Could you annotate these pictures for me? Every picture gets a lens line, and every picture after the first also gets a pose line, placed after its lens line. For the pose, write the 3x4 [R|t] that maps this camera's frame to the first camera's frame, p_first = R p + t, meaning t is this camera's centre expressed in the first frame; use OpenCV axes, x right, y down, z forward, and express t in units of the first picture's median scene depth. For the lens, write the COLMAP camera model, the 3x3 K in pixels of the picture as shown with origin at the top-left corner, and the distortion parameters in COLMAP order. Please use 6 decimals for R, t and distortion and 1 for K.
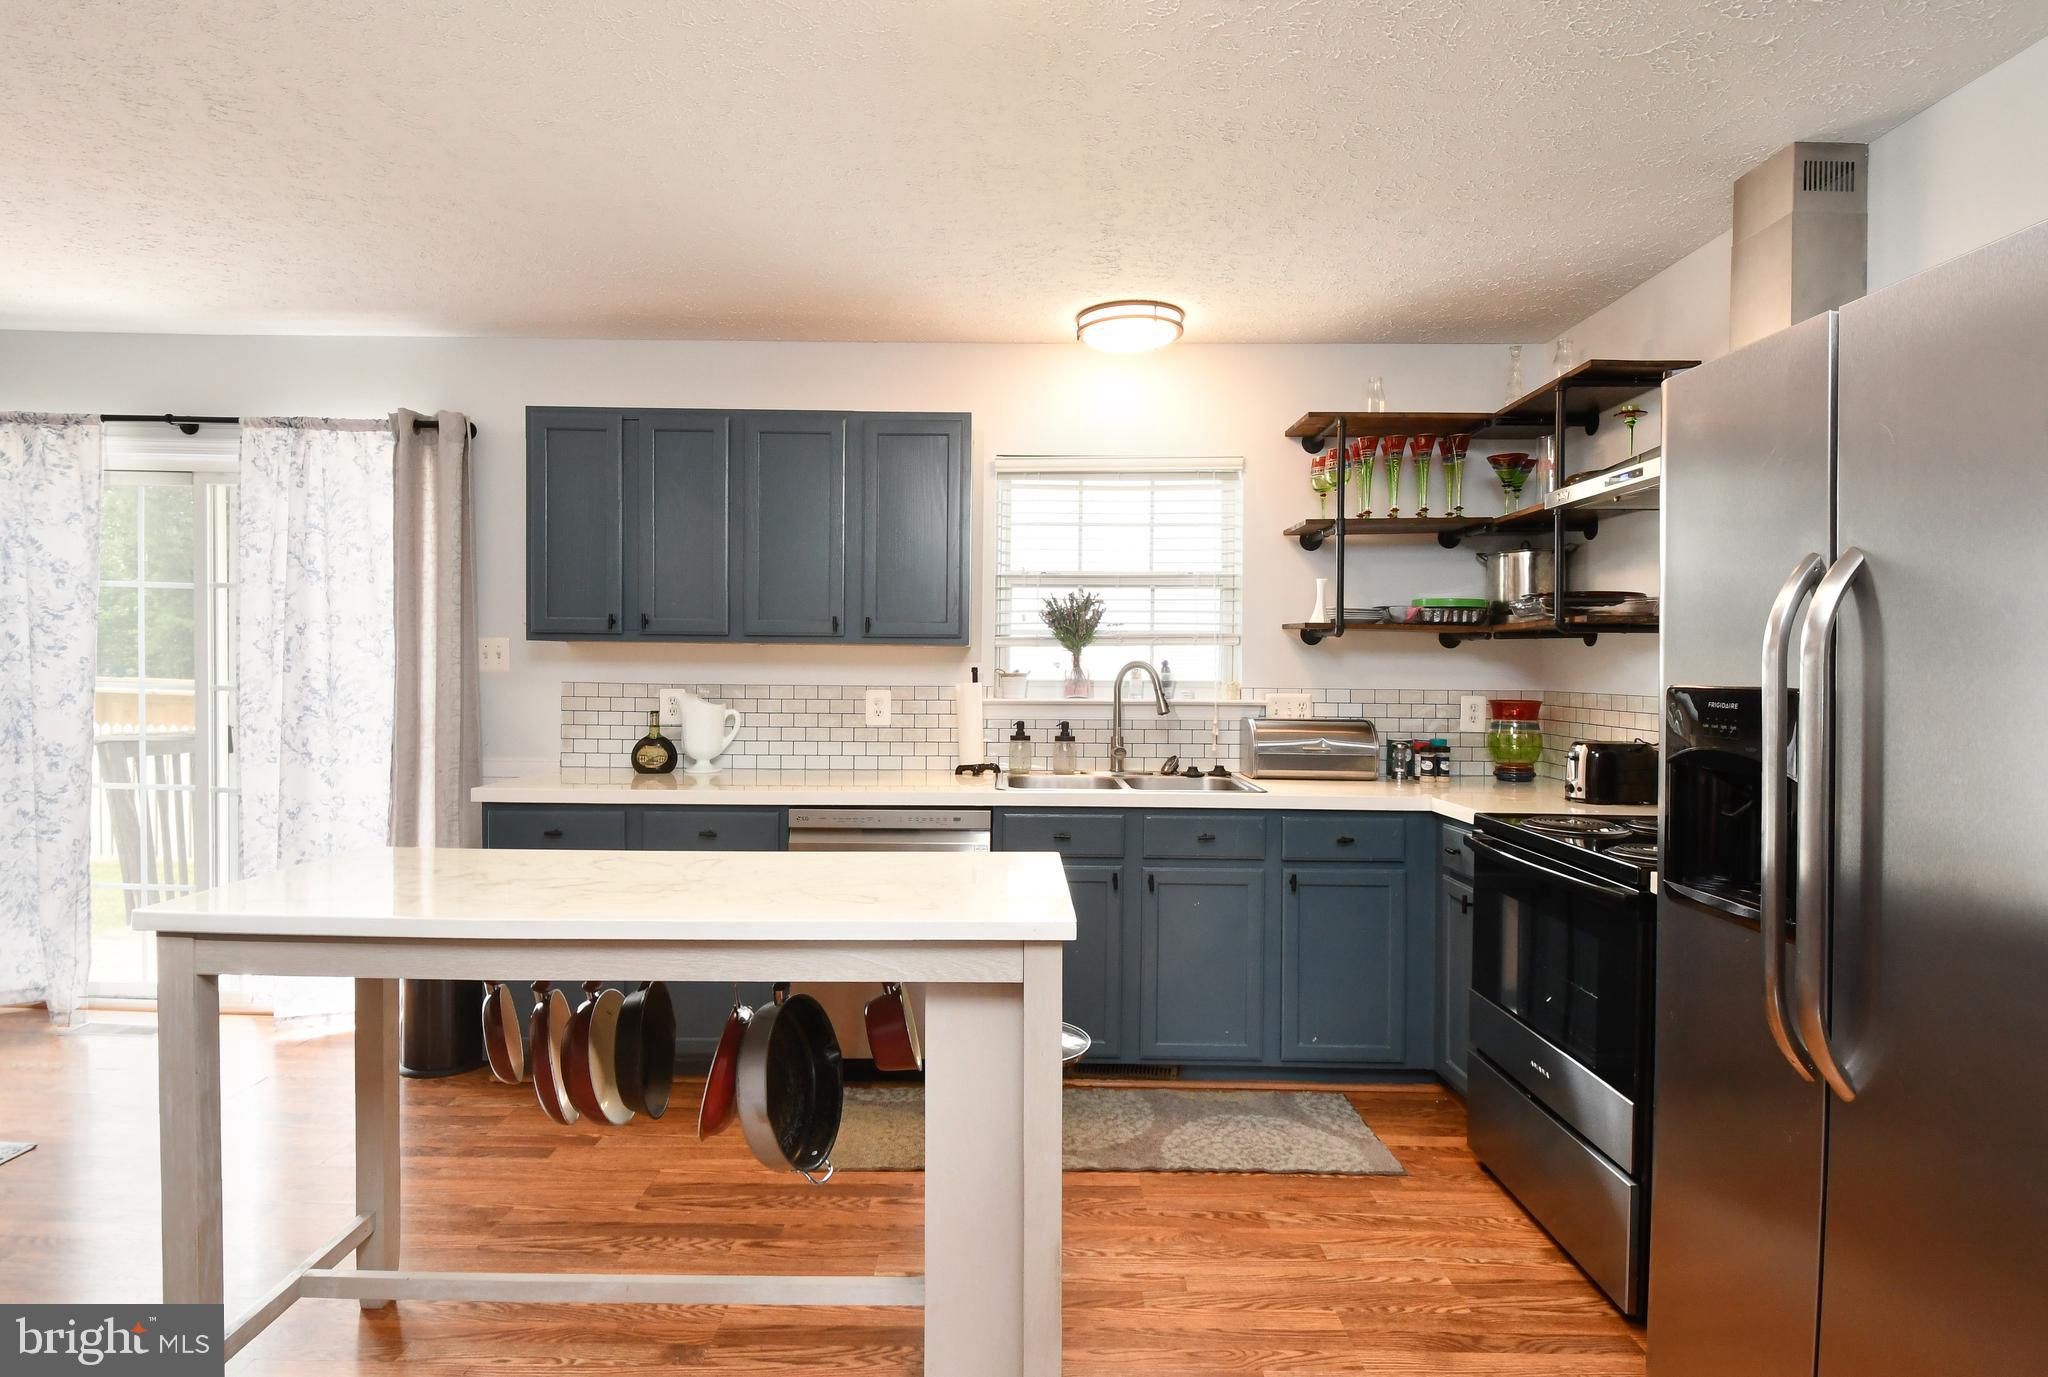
lens RADIAL K [[1108.9, 0, 999.0], [0, 1108.9, 681.1], [0, 0, 1]] dist [0.045852, -0.028415]
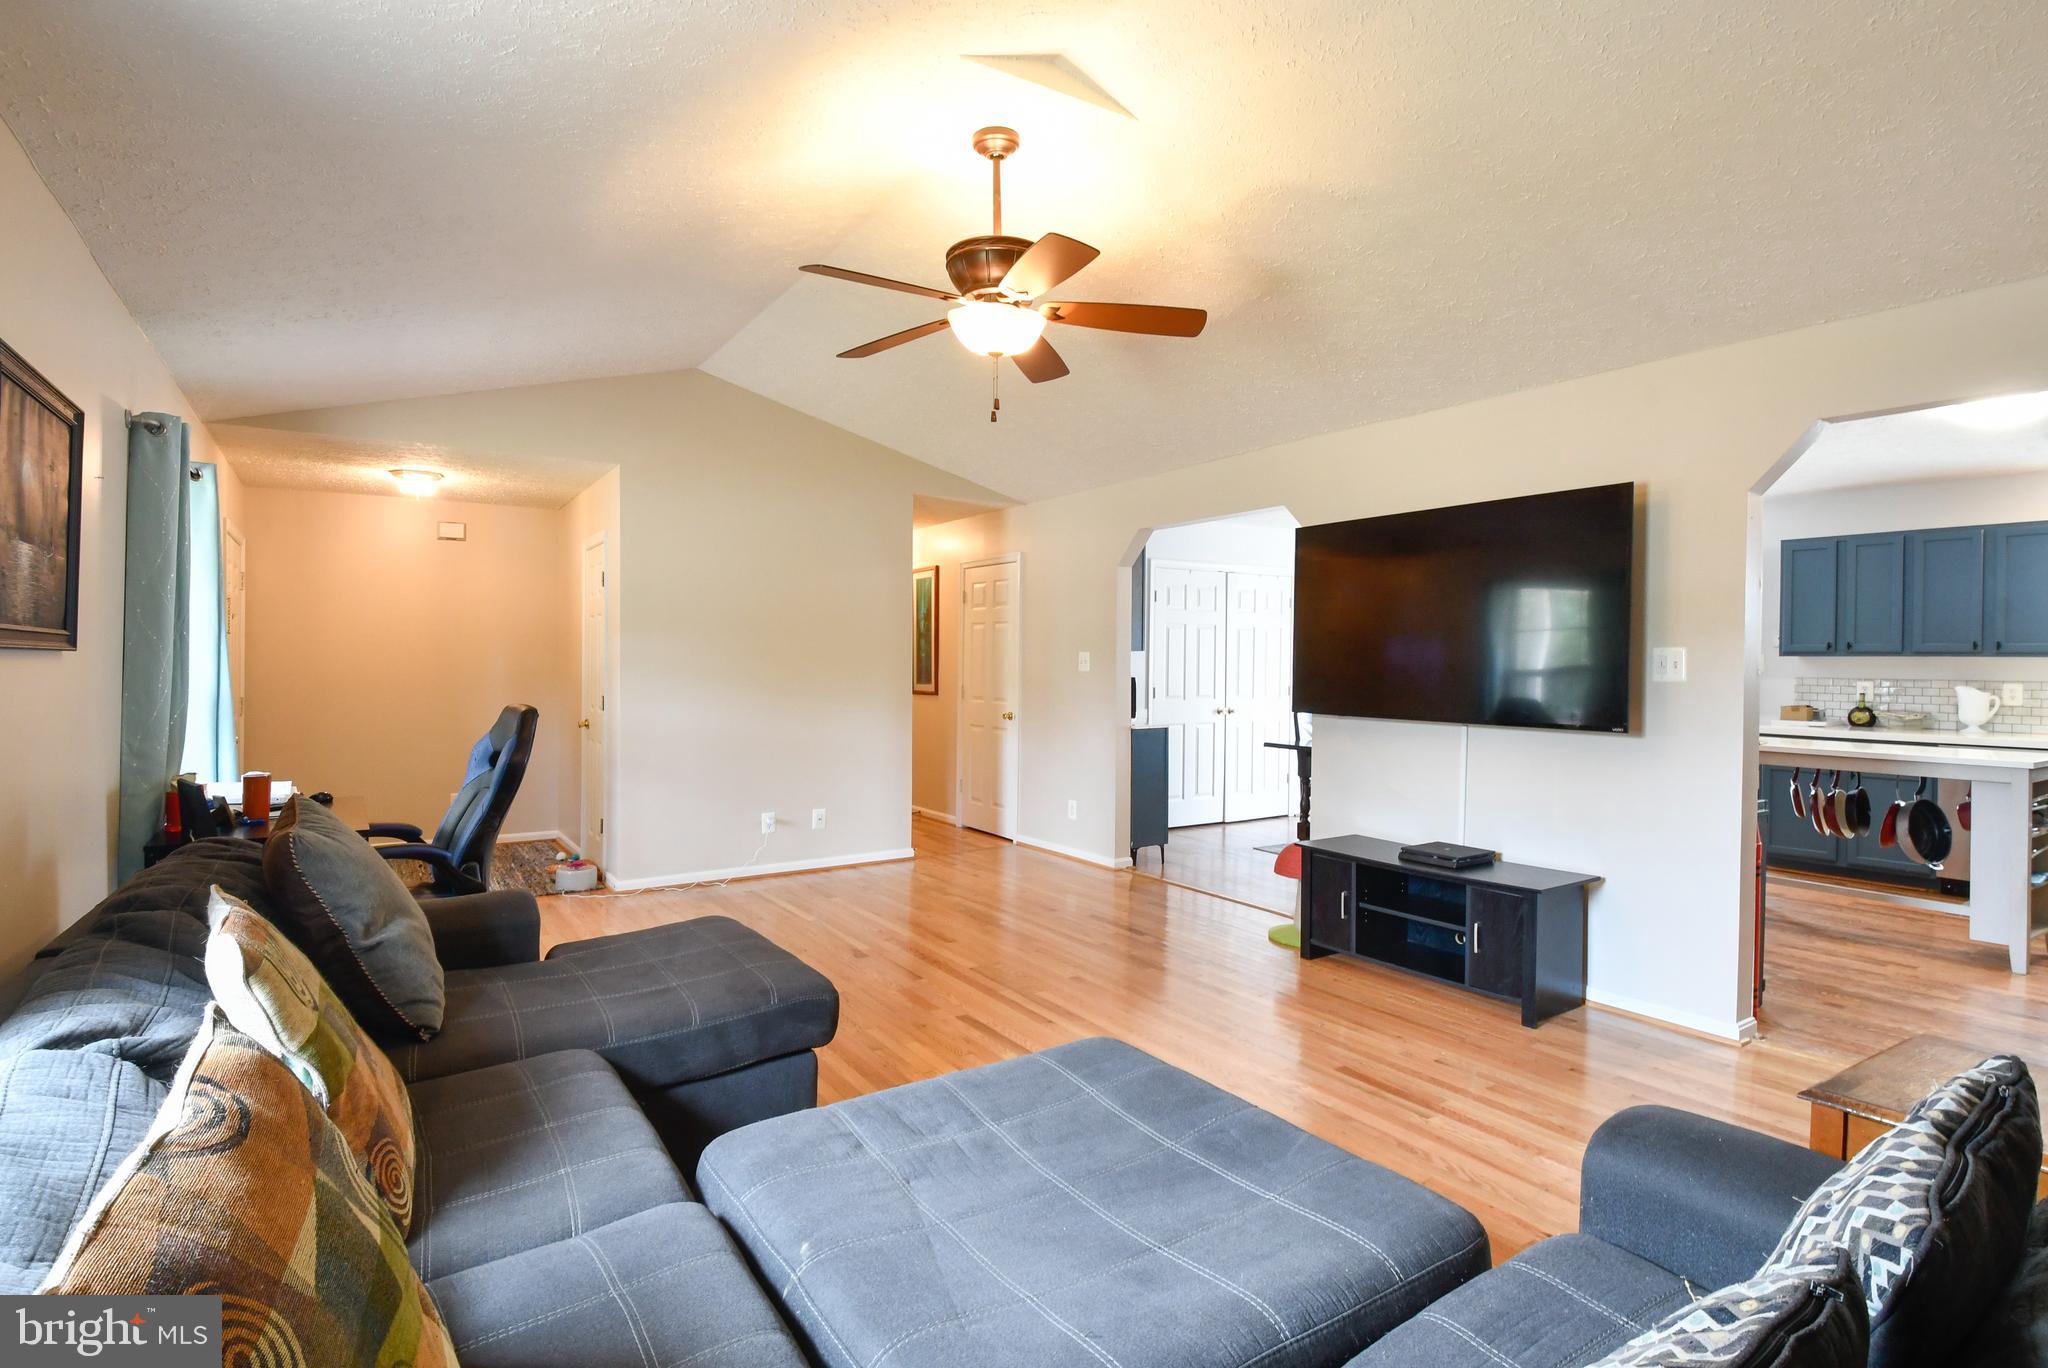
lens RADIAL K [[1024.4, 0, 1027.0], [0, 1024.4, 672.8], [0, 0, 1]] dist [0.016083, -0.026456]
pose [[0.563453, 0.000208, -0.826148, 0.328085], [-0.008804, 0.999945, -0.005754, 0.014059], [0.826101, 0.010516, 0.563424, -1.120927]]
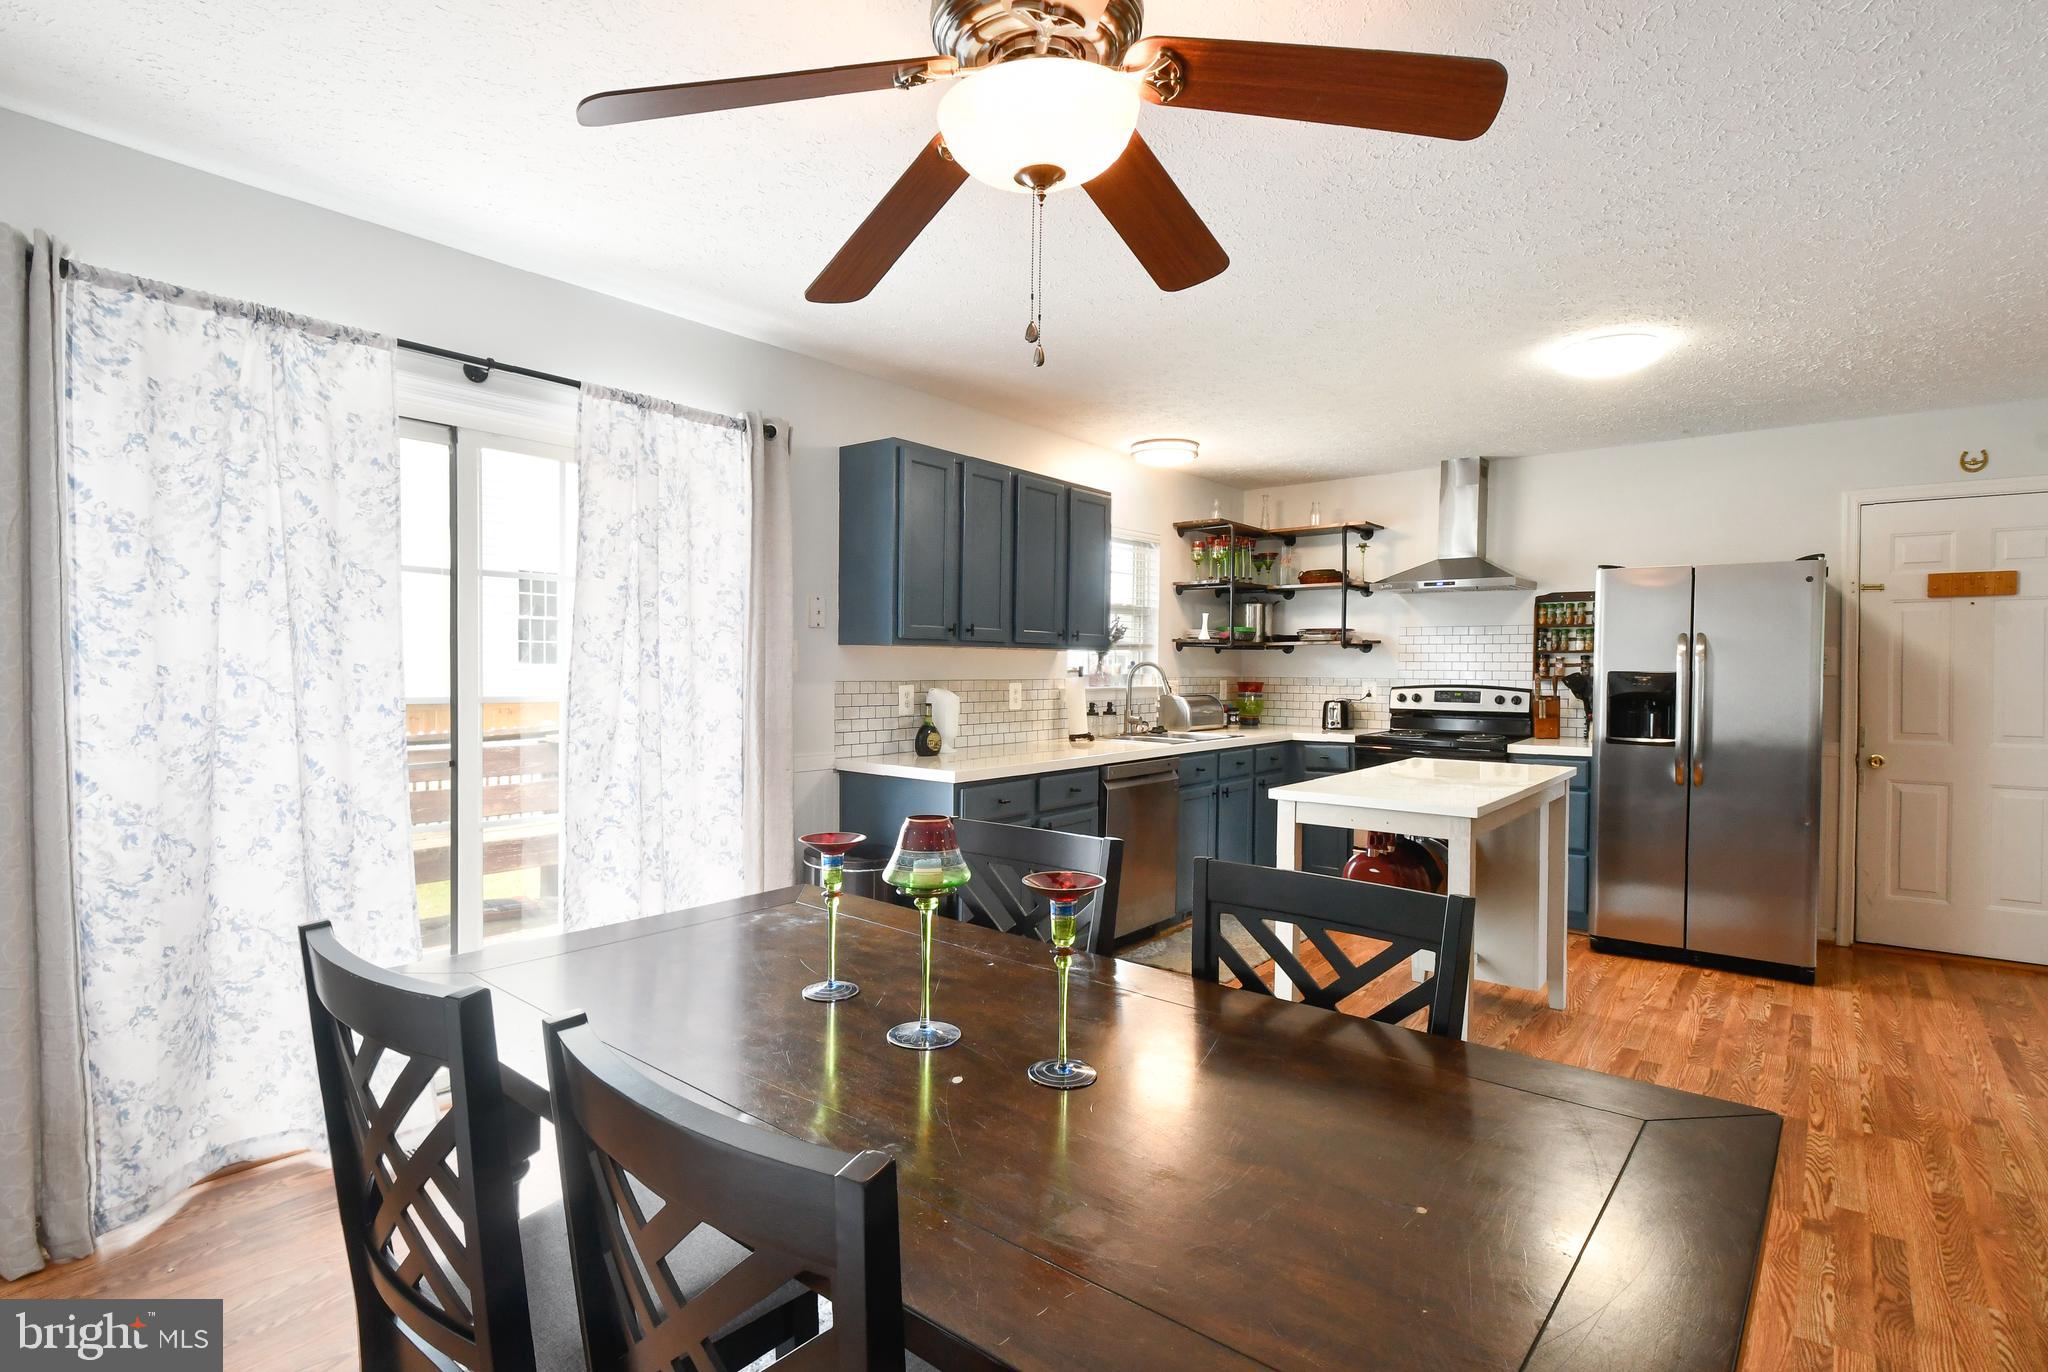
lens RADIAL K [[1024.4, 0, 1027.0], [0, 1024.4, 674.8], [0, 0, 1]] dist [0.016083, -0.026456]
pose [[0.608685, -0.010760, 0.793339, -1.107442], [0.011820, 0.999920, 0.004493, -0.007273], [-0.793324, 0.006642, 0.608764, 0.247641]]
